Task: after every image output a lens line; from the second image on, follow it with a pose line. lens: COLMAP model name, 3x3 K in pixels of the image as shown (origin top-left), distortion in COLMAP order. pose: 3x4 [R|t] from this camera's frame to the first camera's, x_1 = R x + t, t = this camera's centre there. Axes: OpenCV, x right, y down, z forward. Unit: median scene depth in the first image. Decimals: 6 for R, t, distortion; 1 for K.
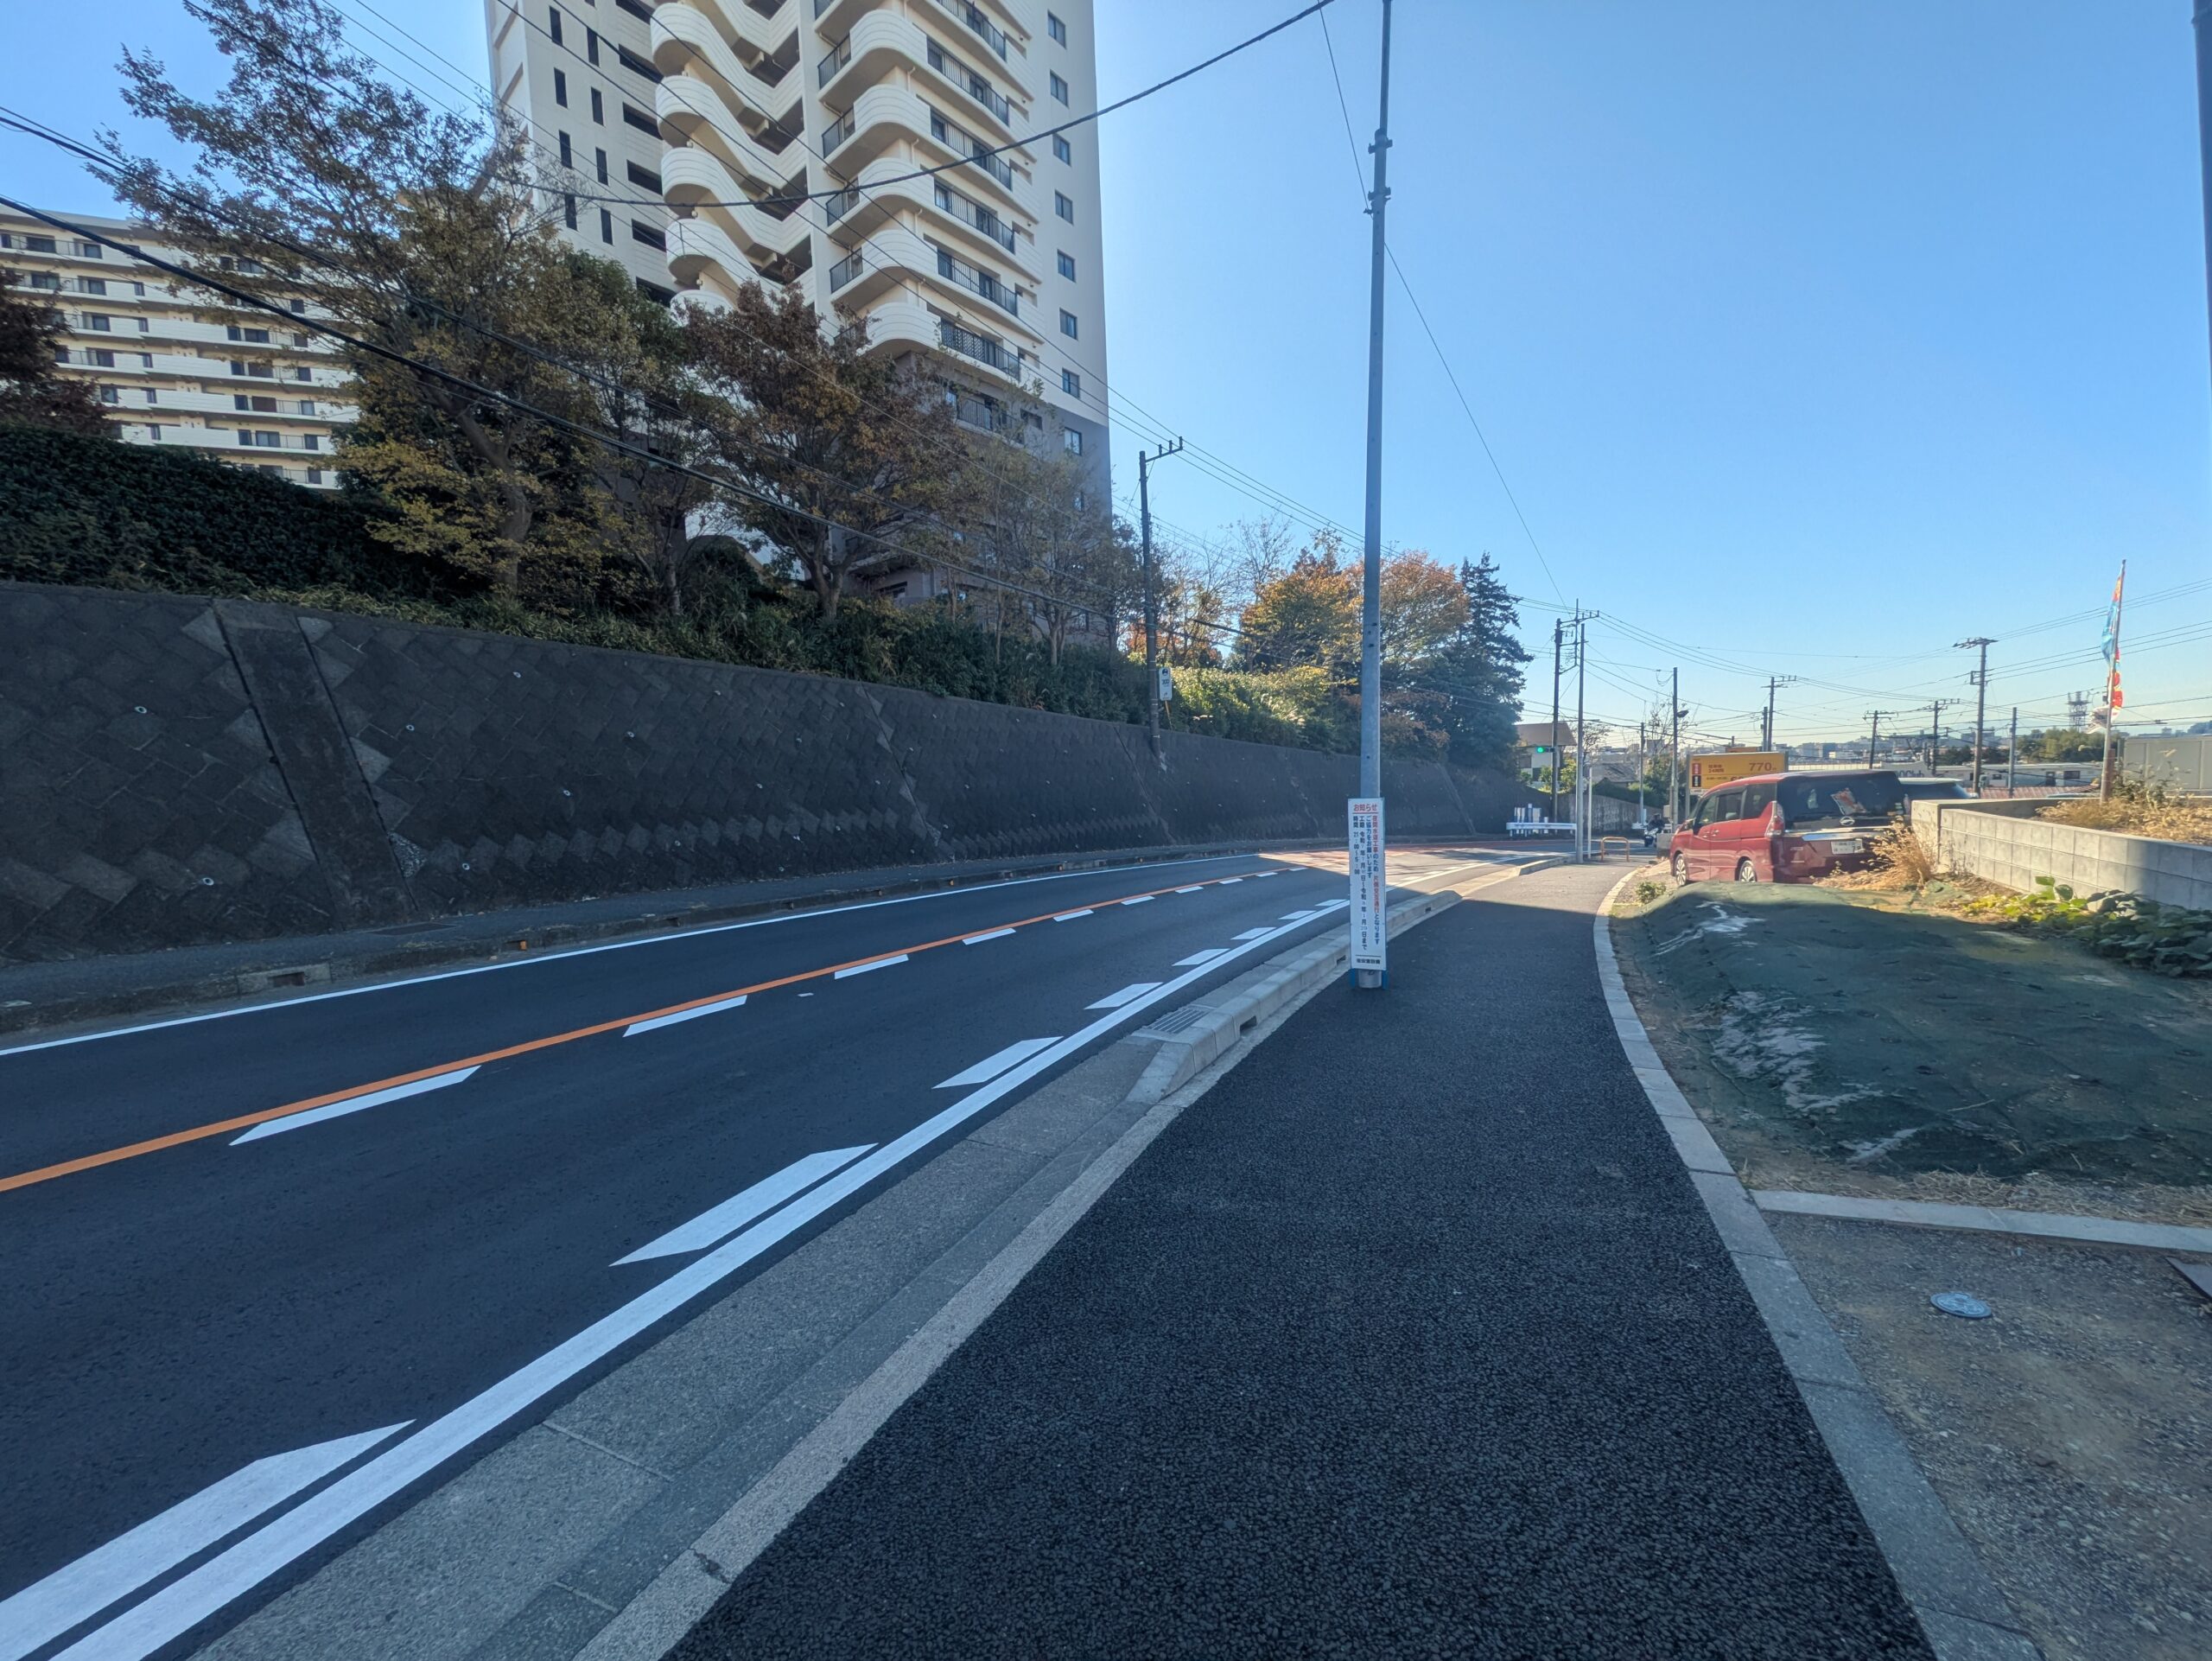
lens RADIAL K [[880.6, 0, 1104.9], [0, 880.6, 833.9], [0, 0, 1]] dist [-0.000285, 0.003009]
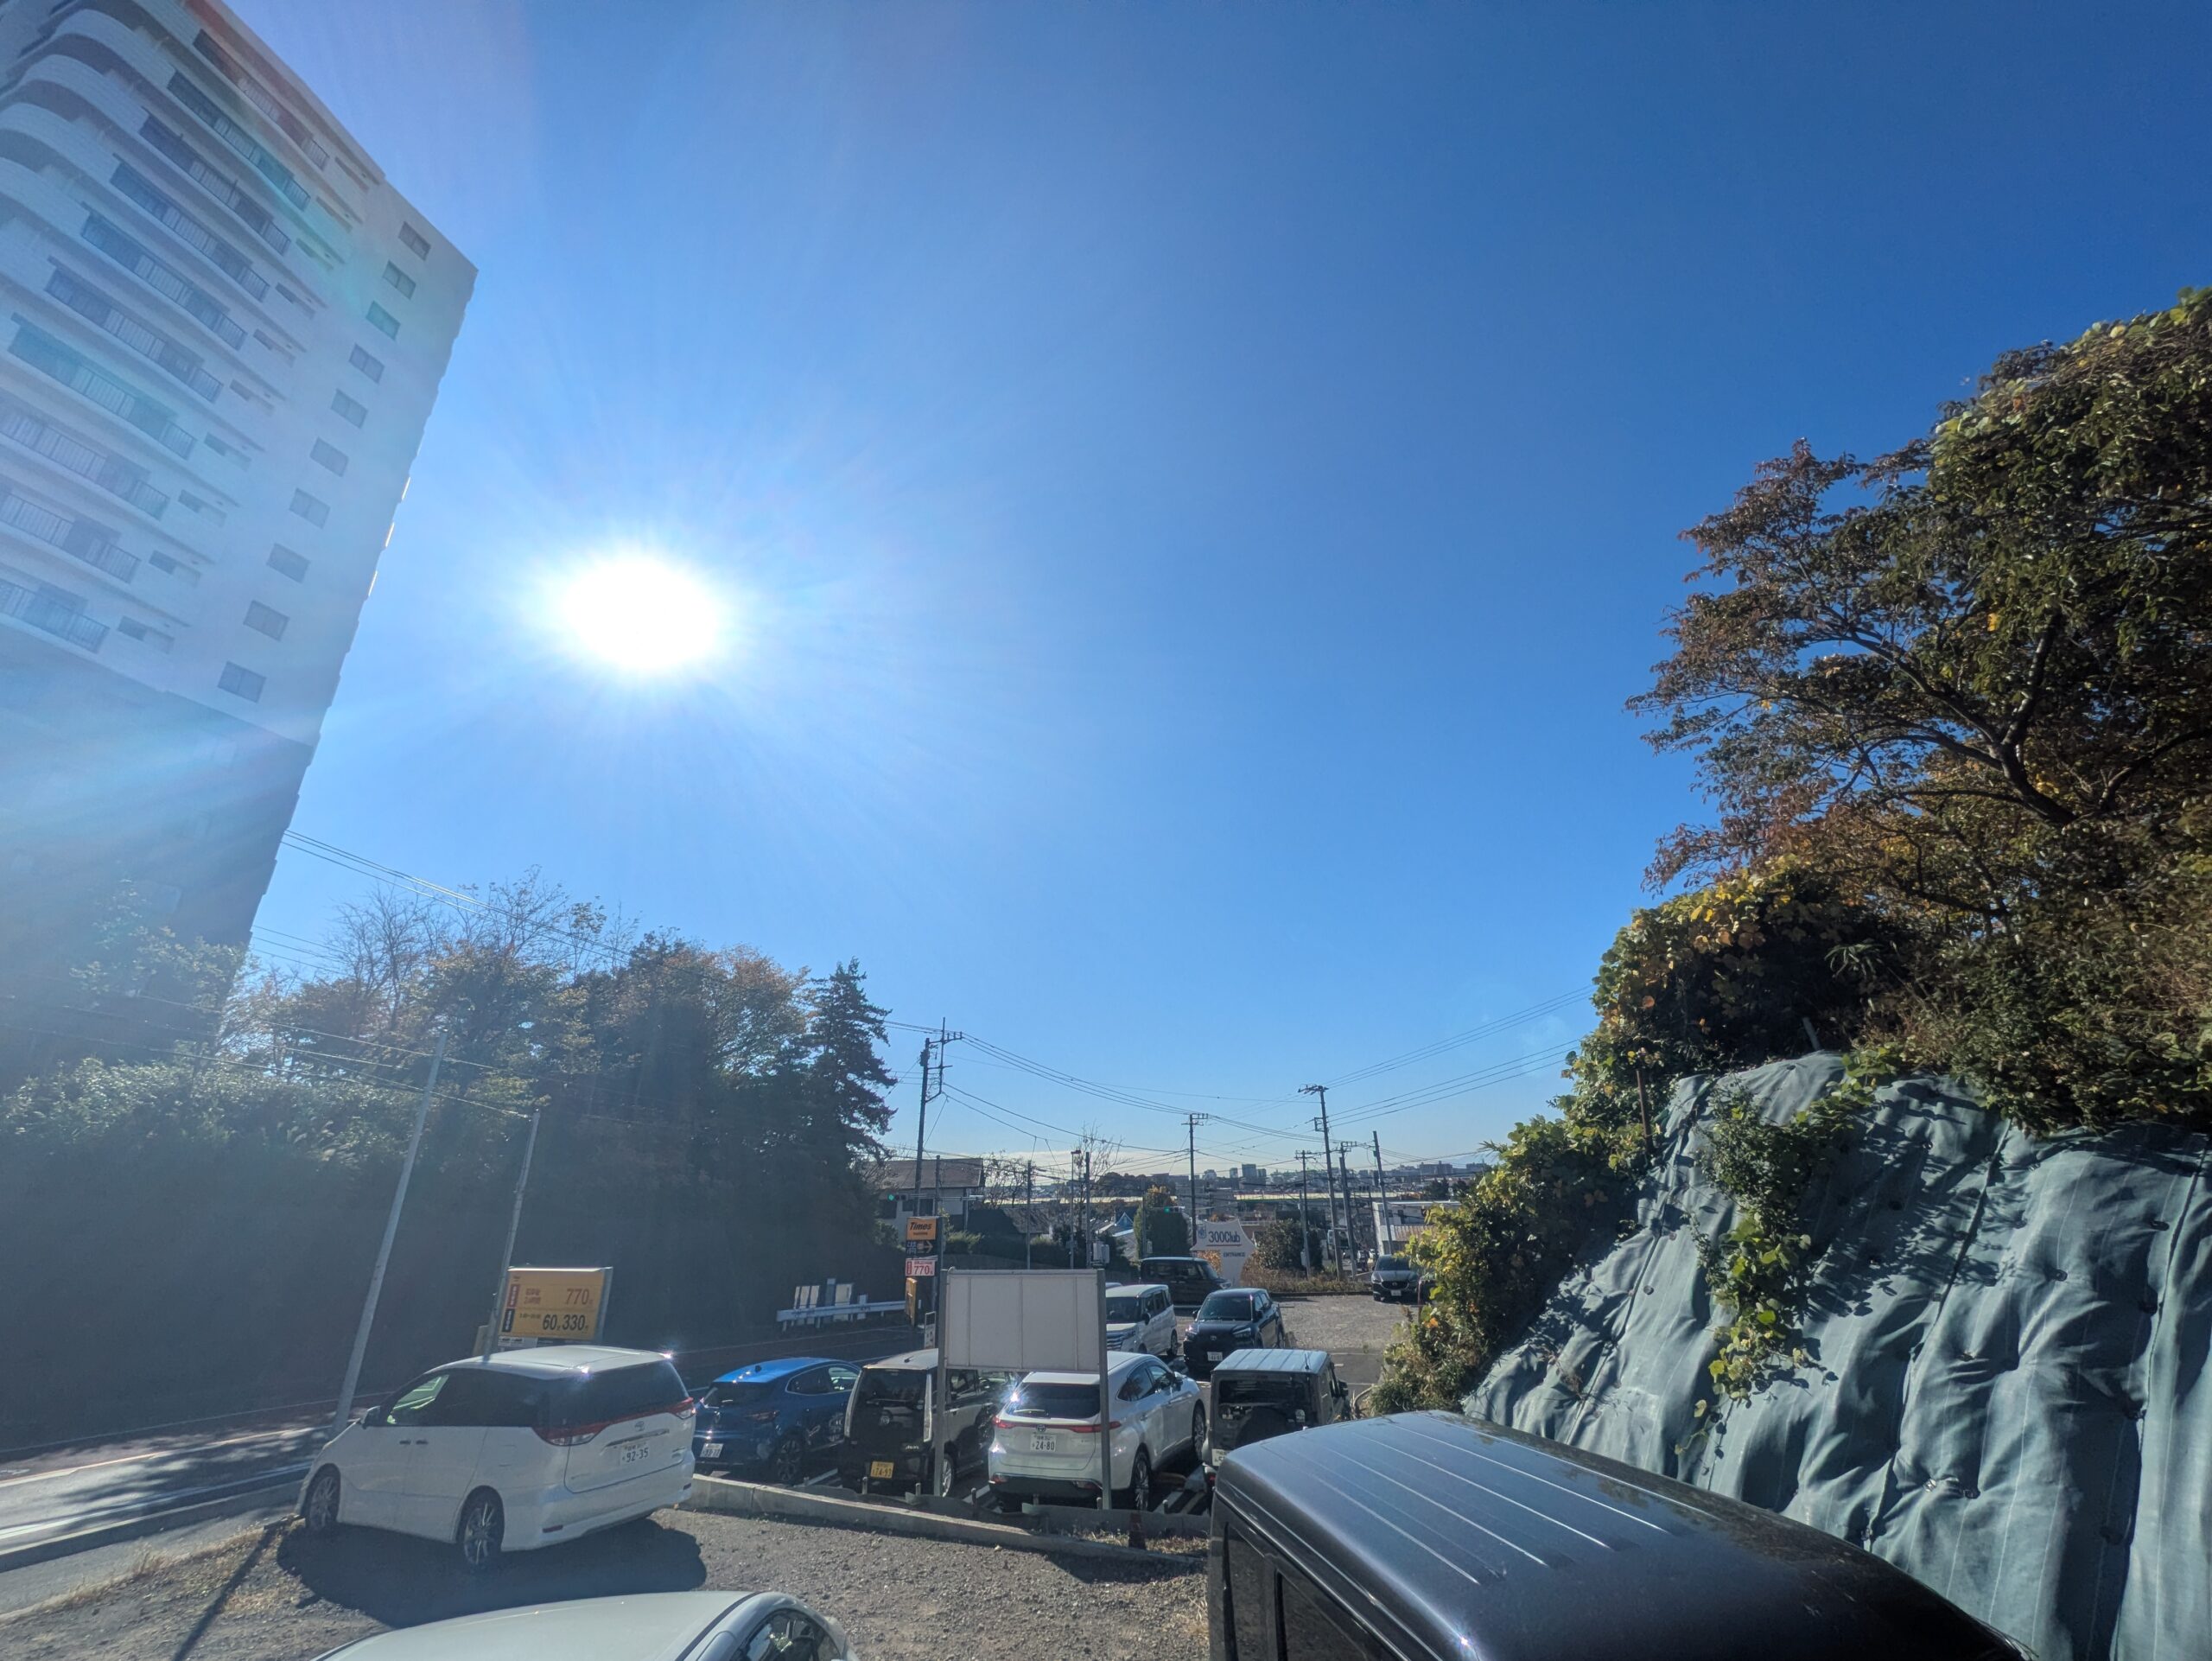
lens RADIAL K [[880.6, 0, 1104.9], [0, 880.6, 833.9], [0, 0, 1]] dist [-0.000285, 0.003009]
pose [[0.919027, 0.154058, 0.362844, 2.910114], [0.022359, 0.898614, -0.438170, -0.318954], [-0.393560, 0.410803, 0.822406, 0.987474]]
